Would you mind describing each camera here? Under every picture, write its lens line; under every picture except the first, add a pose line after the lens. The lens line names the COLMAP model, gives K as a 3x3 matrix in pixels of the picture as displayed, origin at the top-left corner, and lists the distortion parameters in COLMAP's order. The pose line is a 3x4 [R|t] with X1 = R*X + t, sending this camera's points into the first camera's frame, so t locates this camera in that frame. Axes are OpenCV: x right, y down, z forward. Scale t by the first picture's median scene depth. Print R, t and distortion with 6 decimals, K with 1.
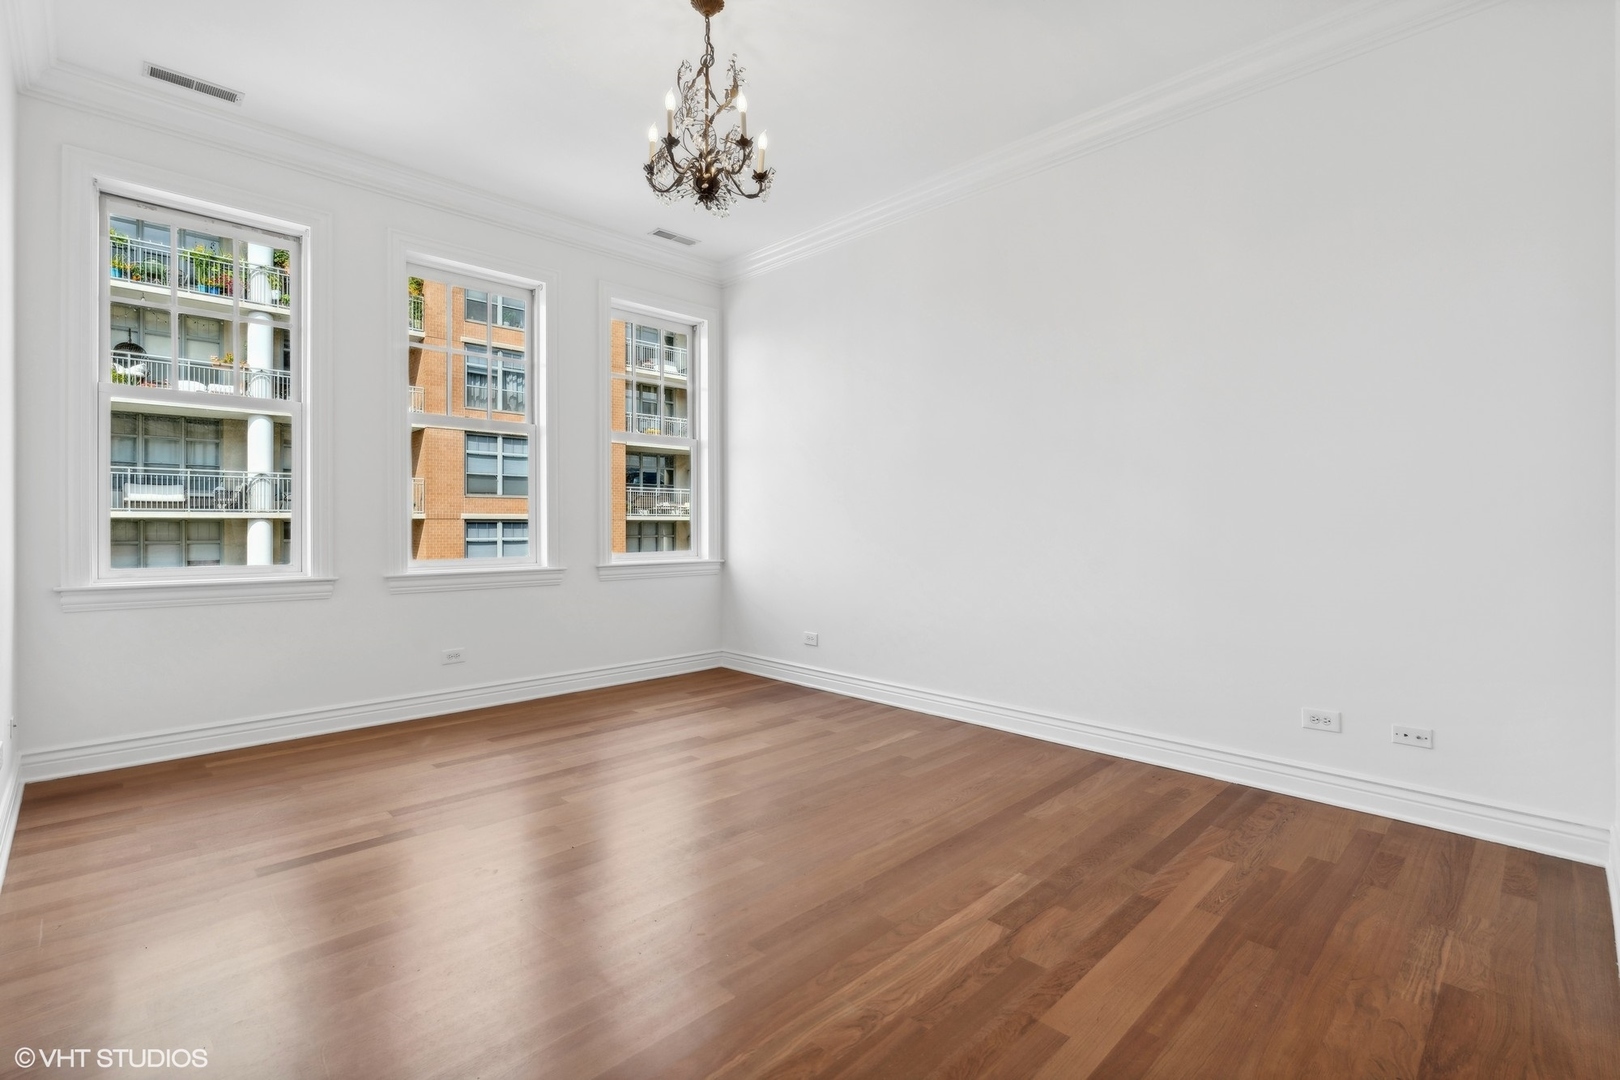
lens RADIAL K [[749.8, 0, 805.6], [0, 749.8, 530.1], [0, 0, 1]] dist [-0.007336, -0.000220]
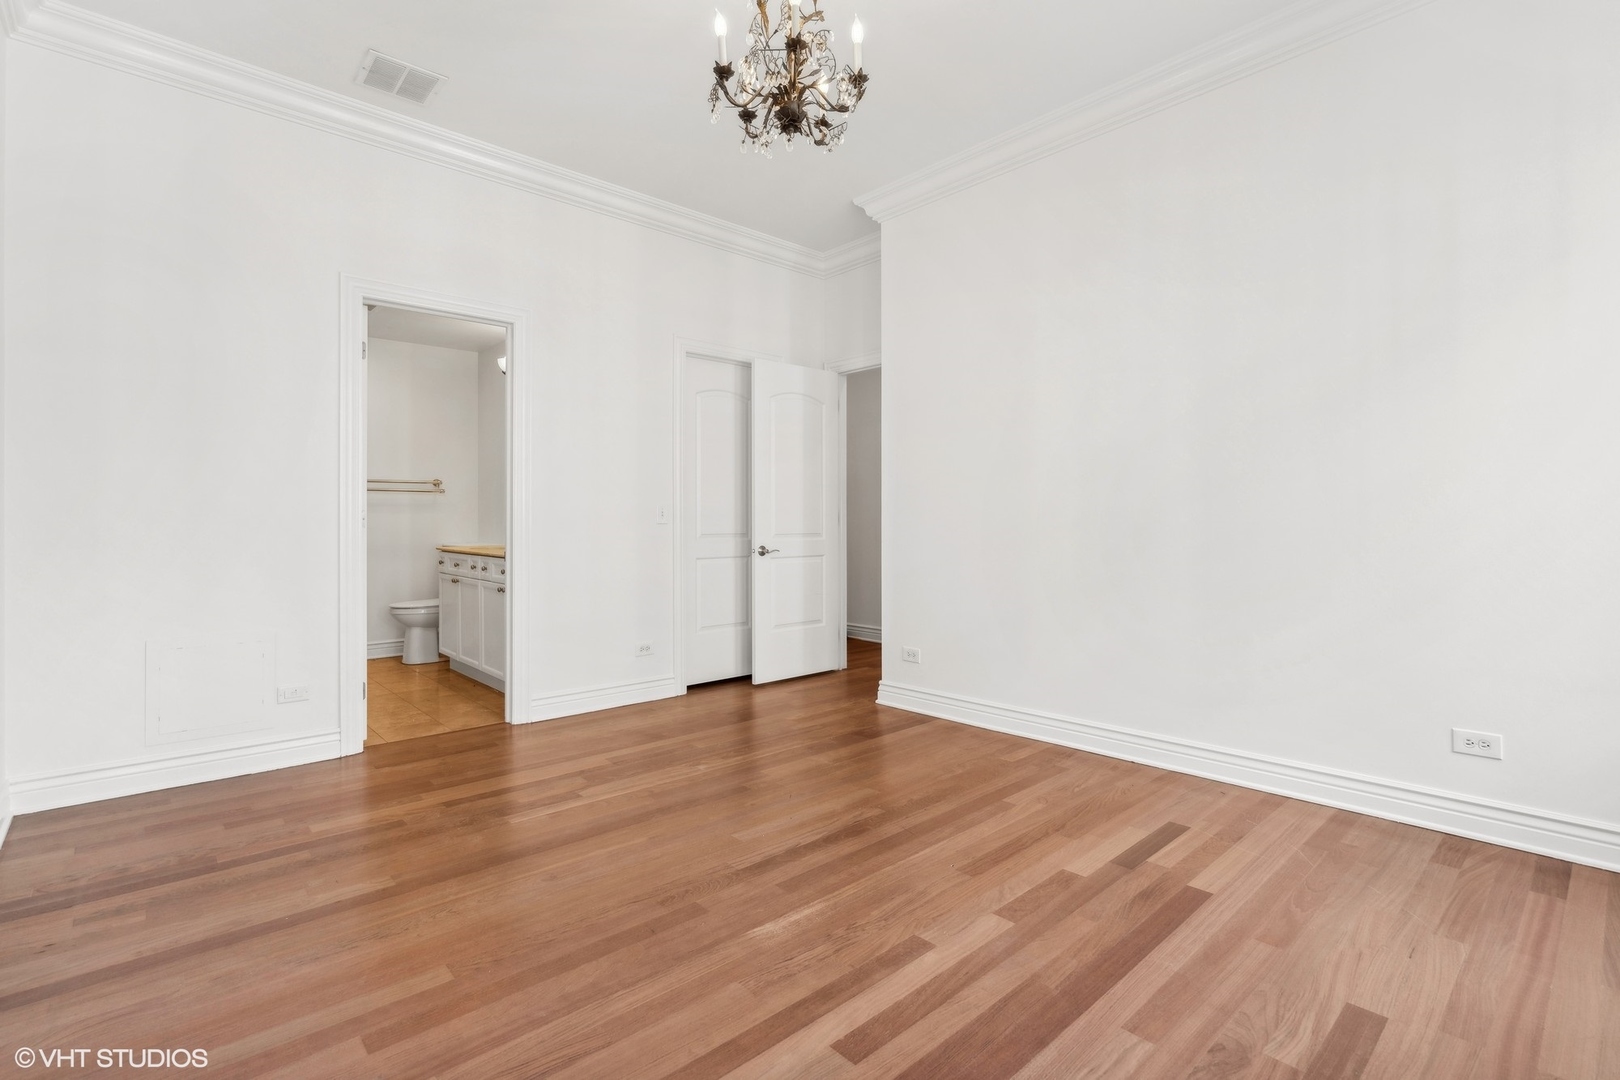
lens RADIAL K [[749.8, 0, 808.7], [0, 749.8, 529.9], [0, 0, 1]] dist [-0.007336, -0.000220]
pose [[-0.999307, 0.001088, 0.037210, -0.237073], [0.001726, 0.999852, 0.017103, -0.013540], [-0.037186, 0.017155, -0.999161, 2.348426]]
